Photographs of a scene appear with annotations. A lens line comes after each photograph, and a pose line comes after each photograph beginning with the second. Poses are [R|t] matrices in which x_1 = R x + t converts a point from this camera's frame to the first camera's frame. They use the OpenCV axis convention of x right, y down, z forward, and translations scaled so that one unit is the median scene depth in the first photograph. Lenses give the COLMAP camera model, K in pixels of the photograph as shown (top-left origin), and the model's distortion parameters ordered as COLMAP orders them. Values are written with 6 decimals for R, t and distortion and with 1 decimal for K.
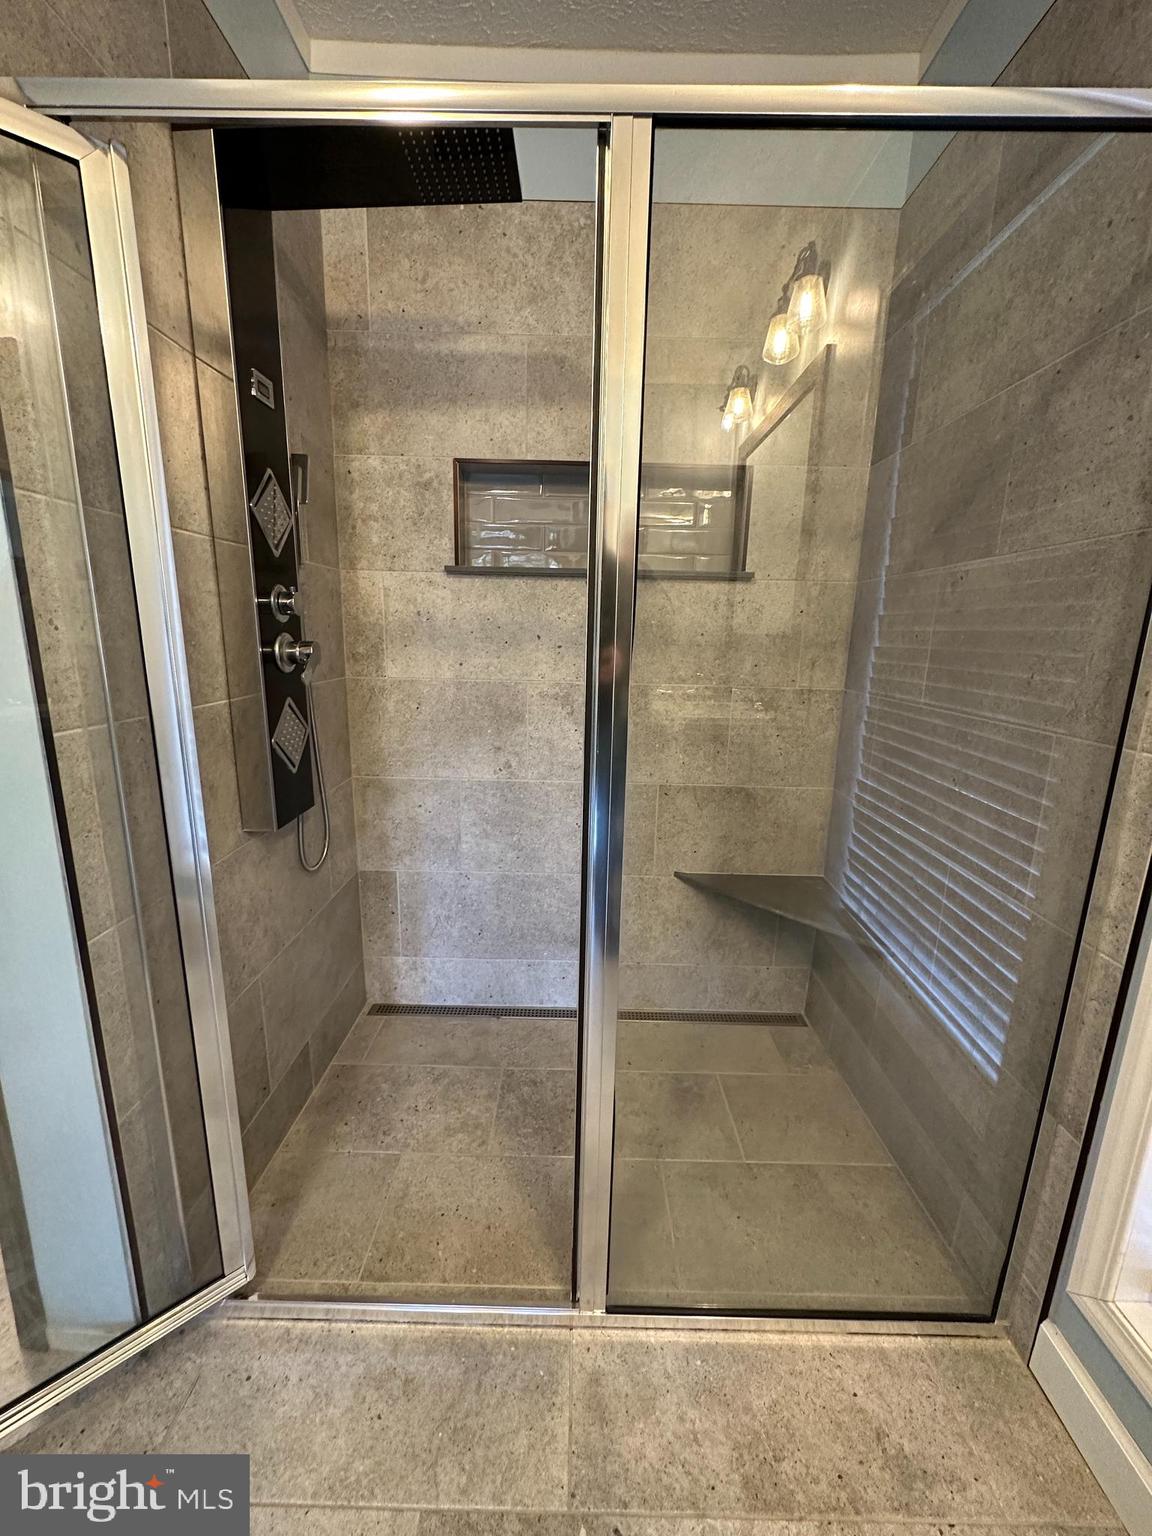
lens RADIAL K [[608.5, 0, 577.9], [0, 608.5, 762.3], [0, 0, 1]] dist [-0.012595, -0.000187]
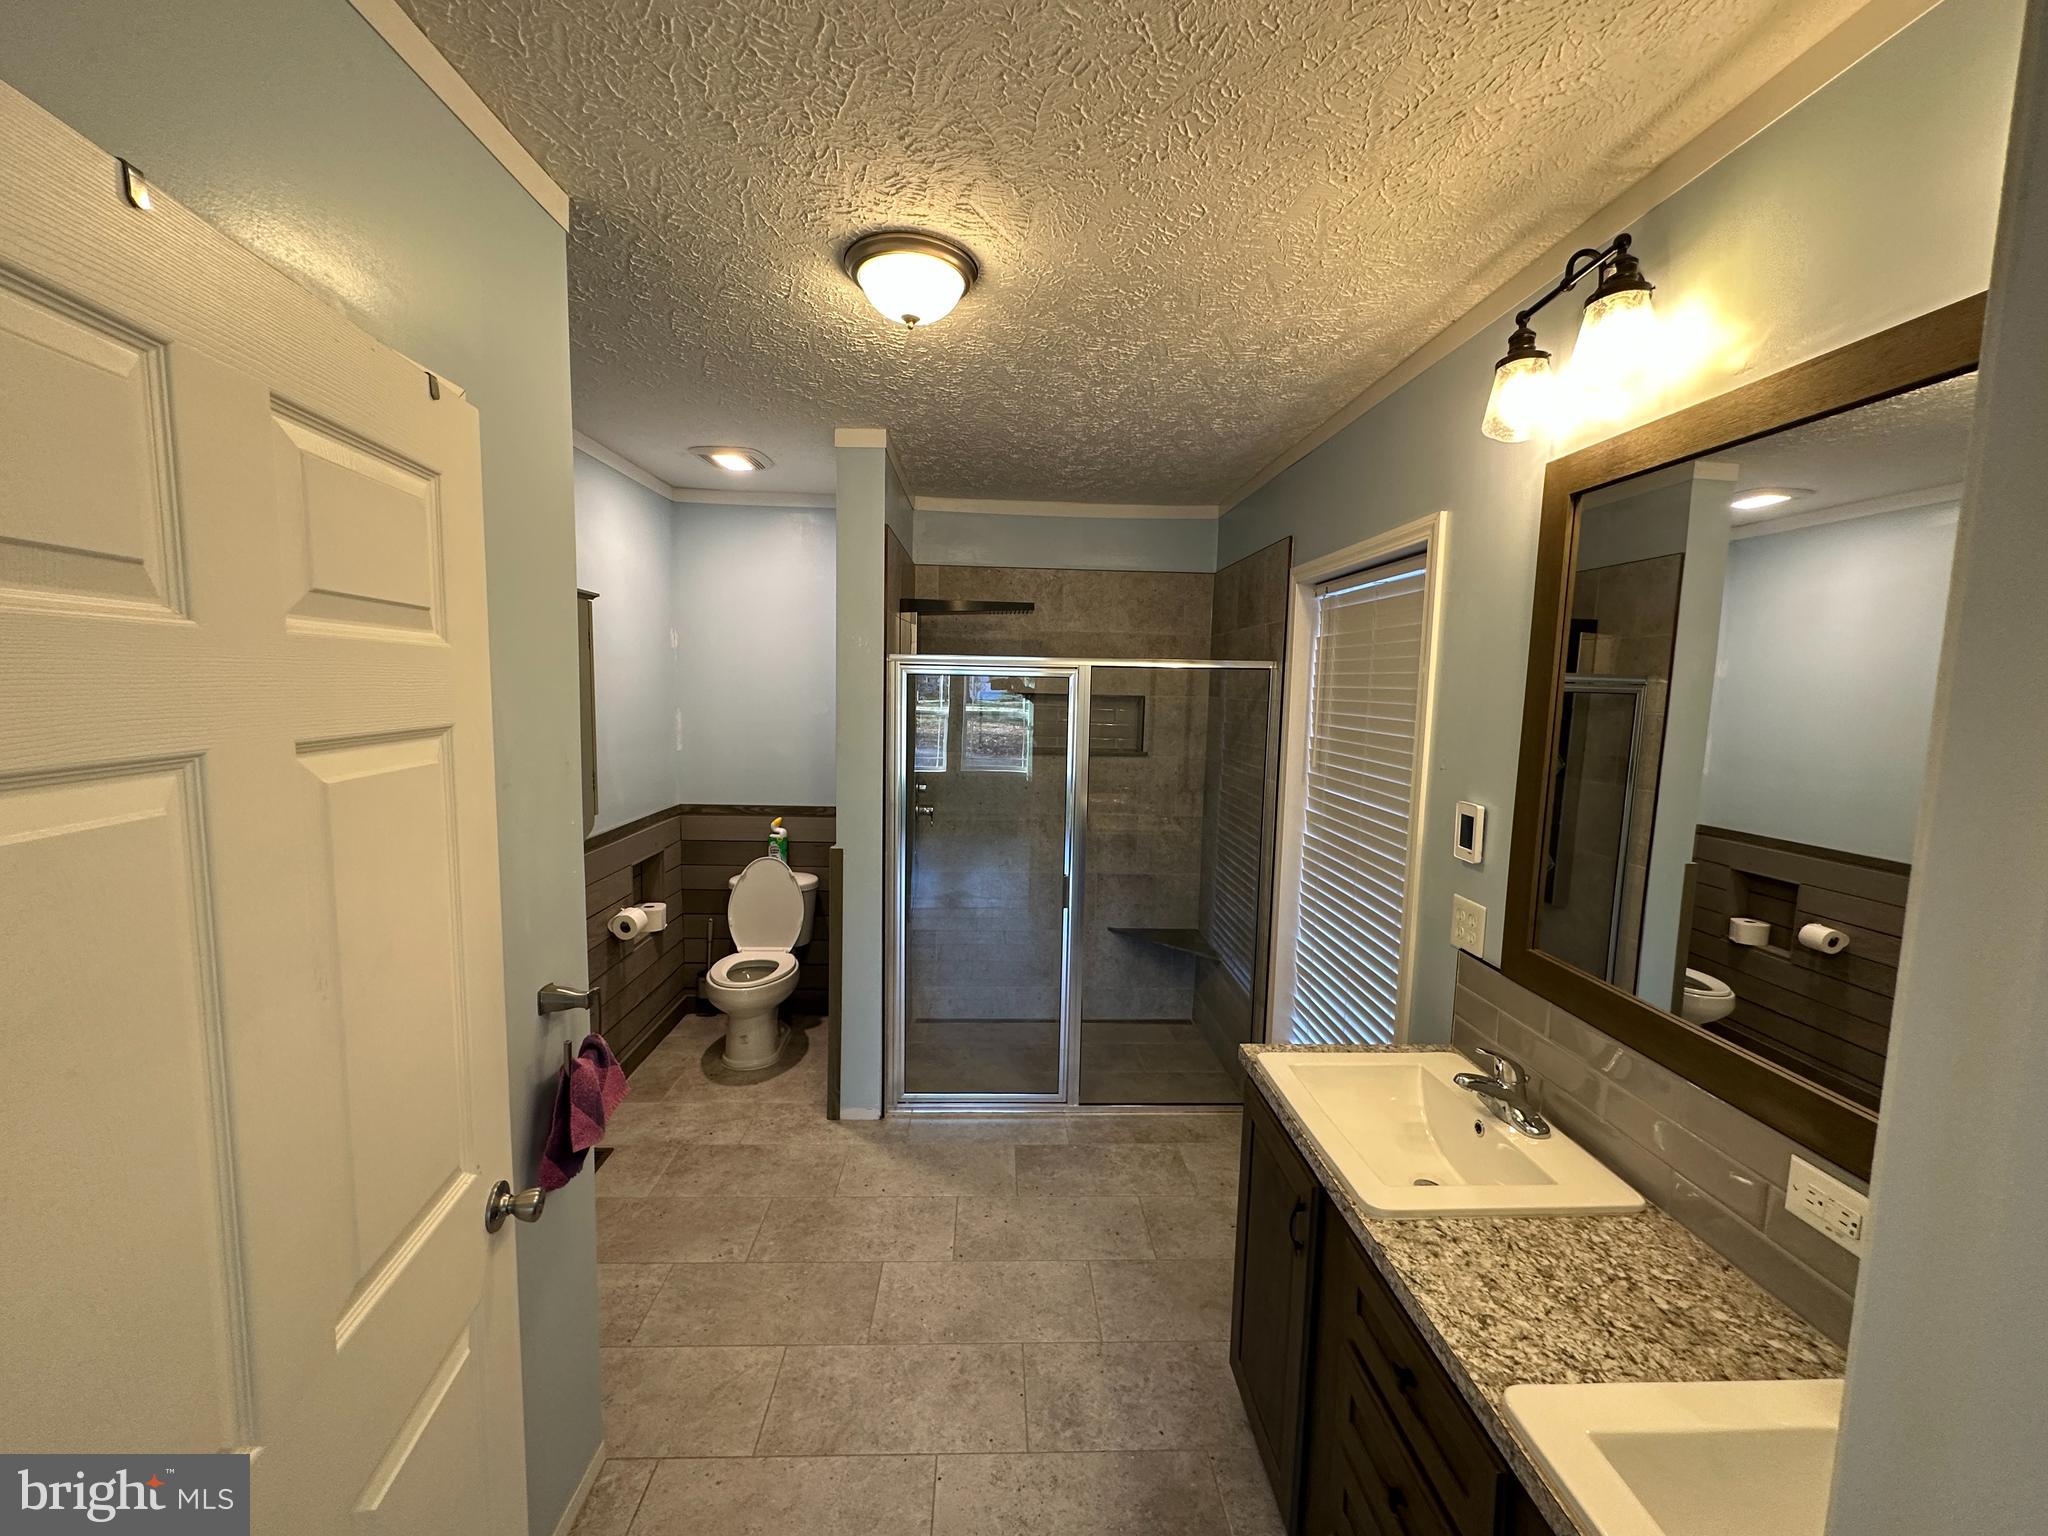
lens RADIAL K [[811.3, 0, 1024.9], [0, 811.3, 775.4], [0, 0, 1]] dist [-0.012595, -0.000187]
pose [[0.999165, -0.006472, 0.040339, -0.150669], [0.010915, 0.993770, -0.110911, 0.013837], [-0.039370, 0.111258, 0.993011, -1.212606]]
